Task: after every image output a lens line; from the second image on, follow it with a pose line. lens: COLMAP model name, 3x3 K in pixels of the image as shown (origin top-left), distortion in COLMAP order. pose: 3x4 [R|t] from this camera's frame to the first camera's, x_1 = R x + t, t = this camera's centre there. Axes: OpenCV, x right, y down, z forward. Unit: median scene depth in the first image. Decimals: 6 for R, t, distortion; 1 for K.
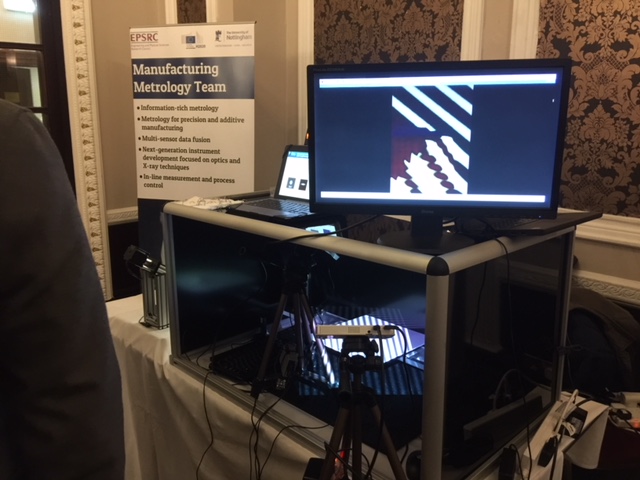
lens RADIAL K [[539.3, 0, 320.0], [0, 539.3, 240.0], [0, 0, 1]] dist [0.103468, -0.177790]
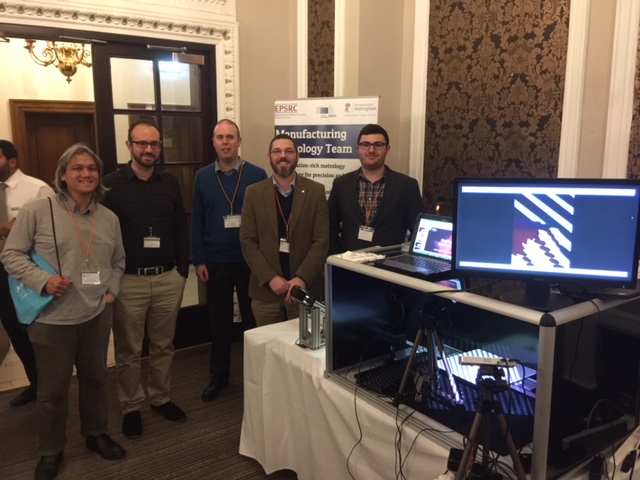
lens RADIAL K [[539.3, 0, 320.0], [0, 539.3, 240.0], [0, 0, 1]] dist [0.103468, -0.177790]
pose [[0.987605, 0.024603, -0.155018, -0.099918], [-0.031681, 0.998557, -0.043354, -0.050885], [0.153728, 0.047728, 0.986960, -0.336851]]
